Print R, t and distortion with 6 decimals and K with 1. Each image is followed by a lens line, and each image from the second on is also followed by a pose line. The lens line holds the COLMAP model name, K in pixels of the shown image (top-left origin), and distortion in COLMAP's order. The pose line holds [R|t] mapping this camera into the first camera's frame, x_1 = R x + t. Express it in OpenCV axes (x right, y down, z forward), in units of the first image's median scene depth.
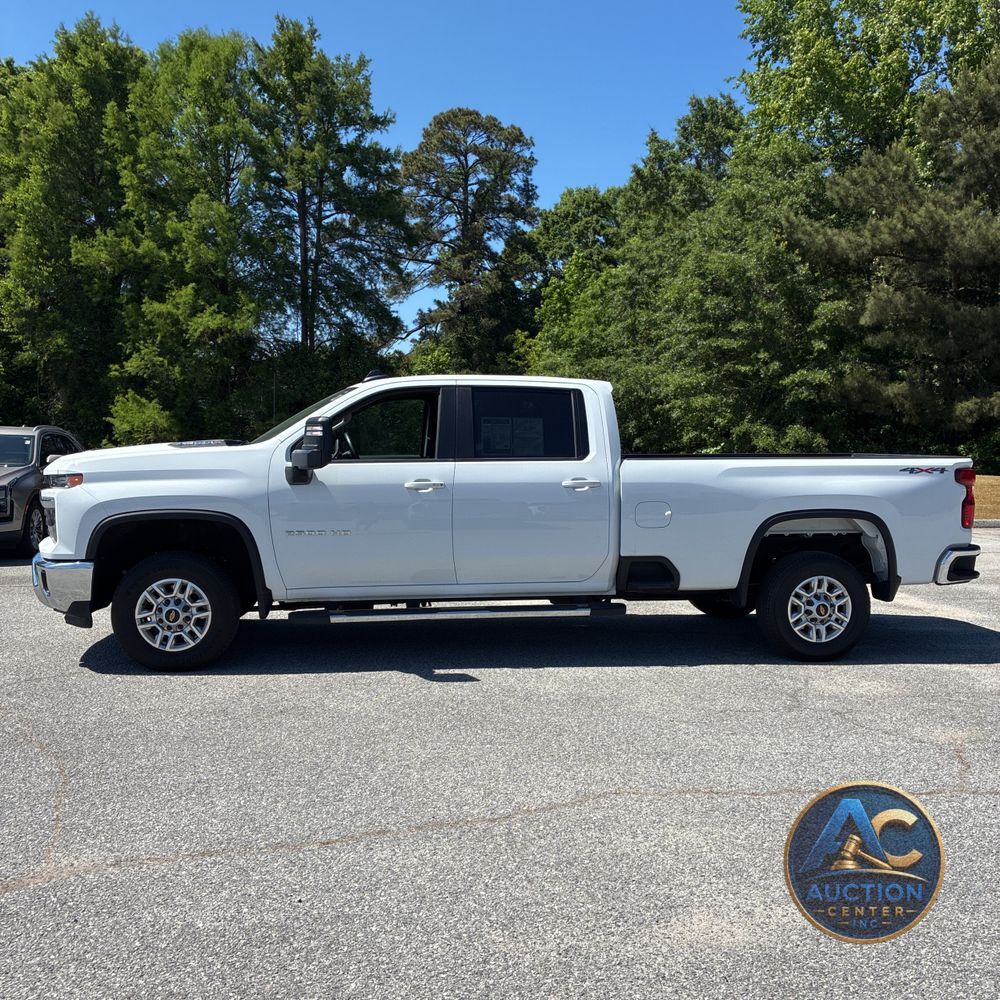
lens RADIAL K [[1010.2, 0, 497.8], [0, 1010.2, 478.8], [0, 0, 1]] dist [0.024431, 0.000000]
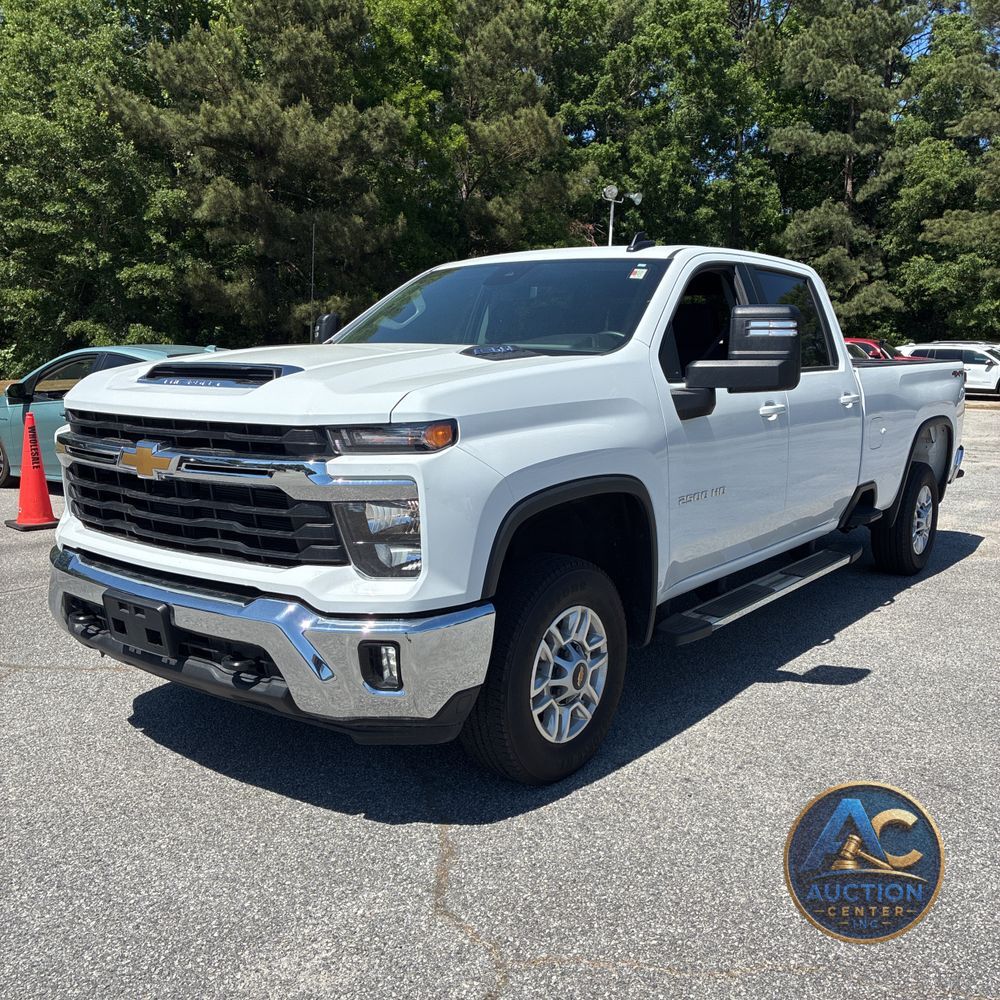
lens RADIAL K [[1010.0, 0, 490.5], [0, 1010.0, 498.6], [0, 0, 1]] dist [0.029151, 0.000000]
pose [[0.714579, -0.105757, 0.691514, -0.120247], [0.025416, 0.991779, 0.125414, -0.004387], [-0.699093, -0.072043, 0.711393, 0.111479]]
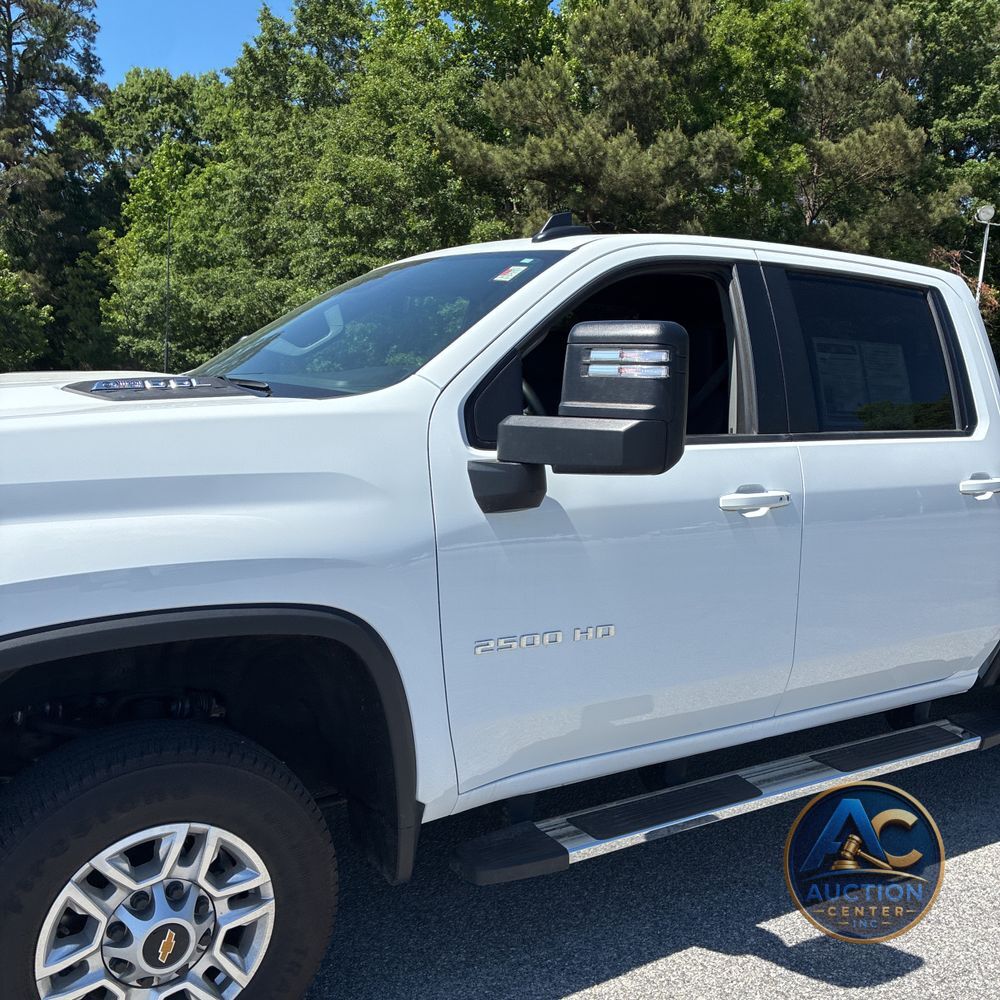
lens RADIAL K [[1010.0, 0, 479.7], [0, 1010.0, 507.4], [0, 0, 1]] dist [0.029151, 0.000000]
pose [[0.914415, -0.026789, 0.403890, -0.060013], [-0.014842, 0.994917, 0.099594, -0.005307], [-0.404505, -0.097065, 0.909370, 0.116250]]
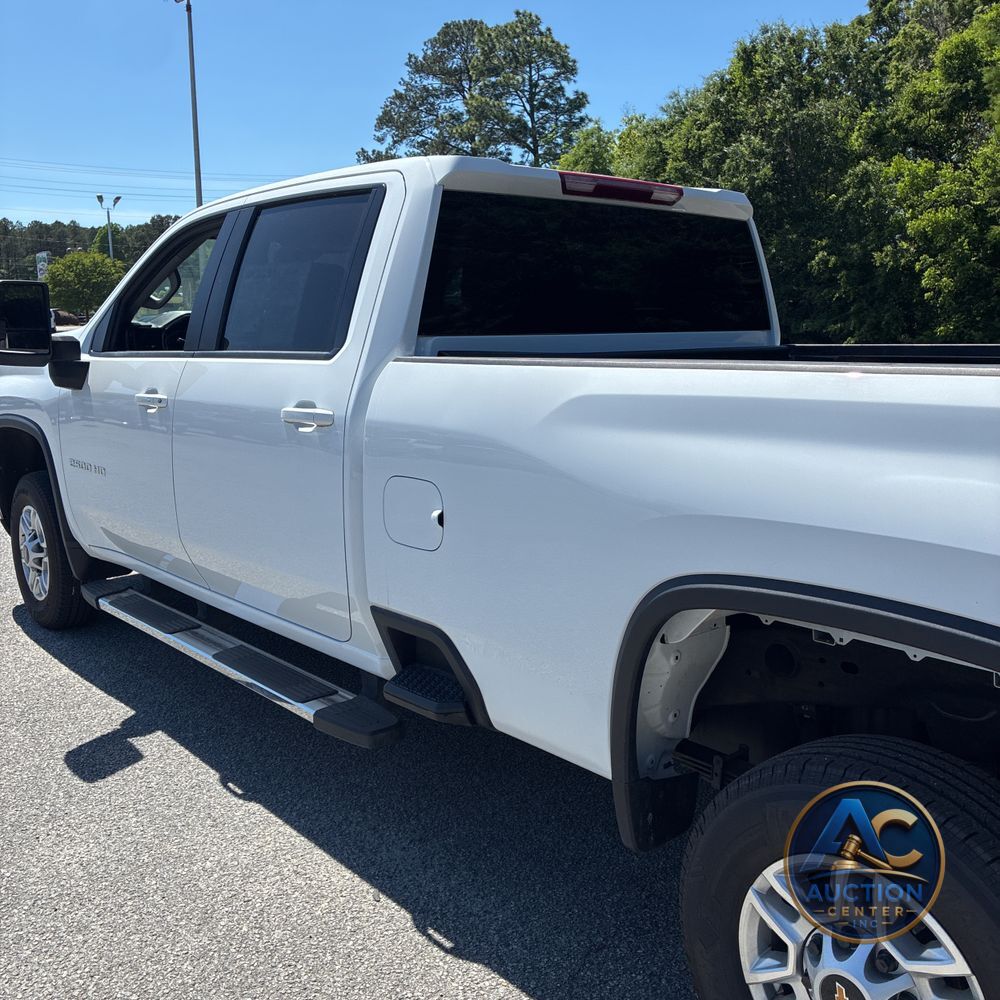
lens RADIAL K [[1010.2, 0, 491.3], [0, 1010.2, 483.1], [0, 0, 1]] dist [0.024431, 0.000000]
pose [[0.544344, 0.119162, -0.830355, 0.084739], [-0.022245, 0.991562, 0.127713, -0.004036], [0.838567, -0.051048, 0.542402, 0.148721]]
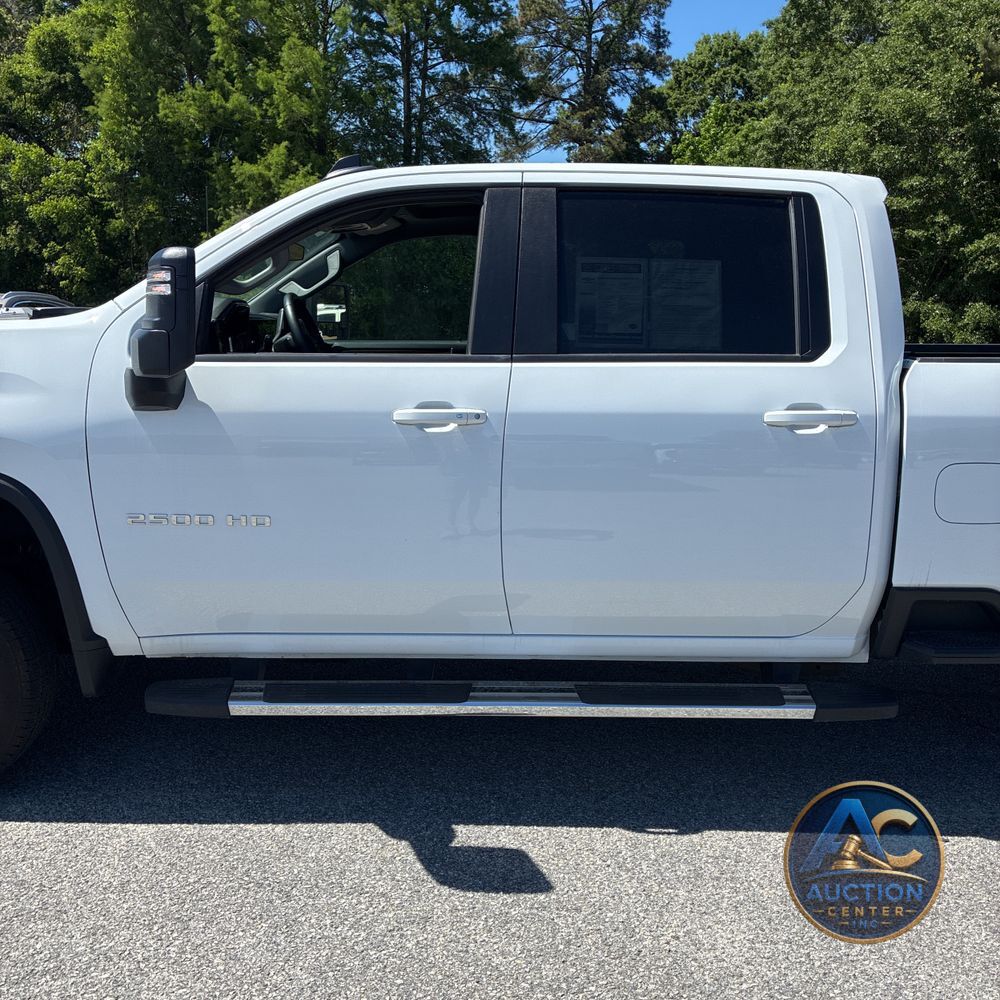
lens RADIAL K [[1010.0, 0, 479.2], [0, 1010.0, 482.4], [0, 0, 1]] dist [0.029151, 0.000000]
pose [[0.991172, 0.030371, -0.129054, 0.000166], [-0.014366, 0.992280, 0.123182, -0.003306], [0.131798, -0.120240, 0.983957, 0.099638]]
